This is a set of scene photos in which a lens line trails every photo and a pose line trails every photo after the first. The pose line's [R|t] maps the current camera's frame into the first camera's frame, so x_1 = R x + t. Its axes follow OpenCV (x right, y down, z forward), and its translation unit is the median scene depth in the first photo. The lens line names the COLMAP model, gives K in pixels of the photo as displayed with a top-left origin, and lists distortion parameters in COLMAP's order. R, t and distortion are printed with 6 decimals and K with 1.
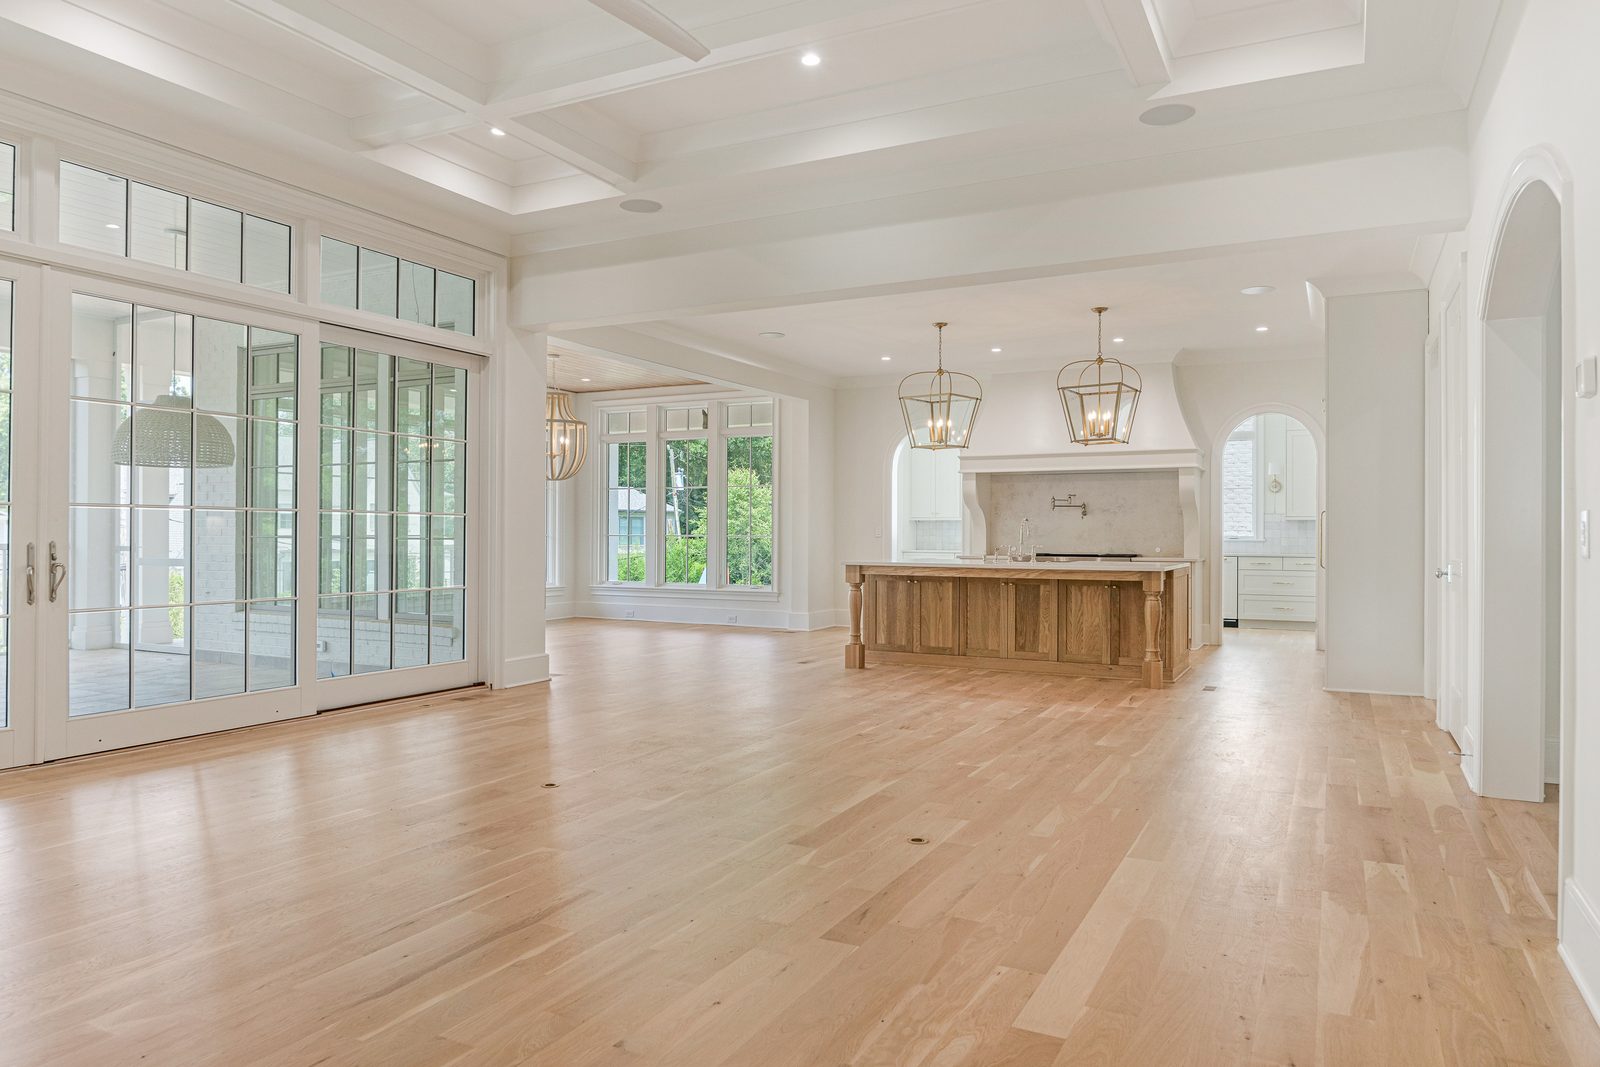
lens RADIAL K [[1066.5, 0, 791.7], [0, 1066.5, 534.4], [0, 0, 1]] dist [-0.019311, 0.001886]
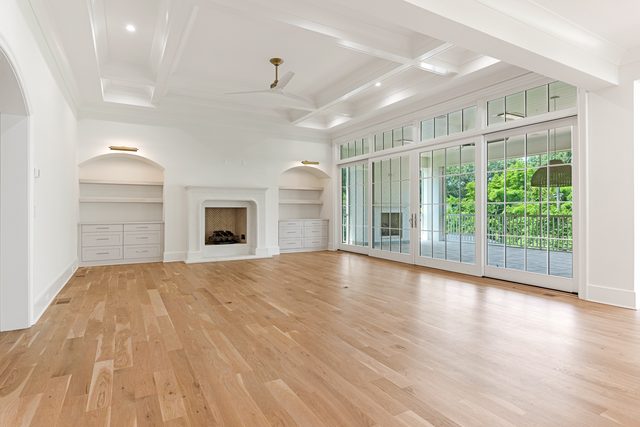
lens RADIAL K [[334.4, 0, 314.1], [0, 334.4, 211.5], [0, 0, 1]] dist [-0.022331, 0.001122]
pose [[-0.541107, -0.005878, -0.840933, 0.819882], [-0.000973, 0.999979, -0.006363, 0.005455], [0.840953, -0.002624, -0.541102, 1.713065]]
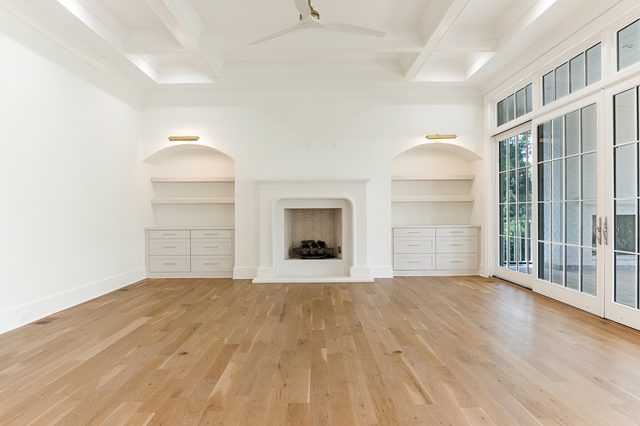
lens RADIAL K [[426.6, 0, 320.4], [0, 426.6, 214.7], [0, 0, 1]] dist [-0.019311, 0.001886]
pose [[-0.879473, -0.000715, -0.475949, 0.275378], [0.000552, 0.999997, -0.002524, 0.000755], [0.475949, -0.002483, -0.879469, 1.823701]]
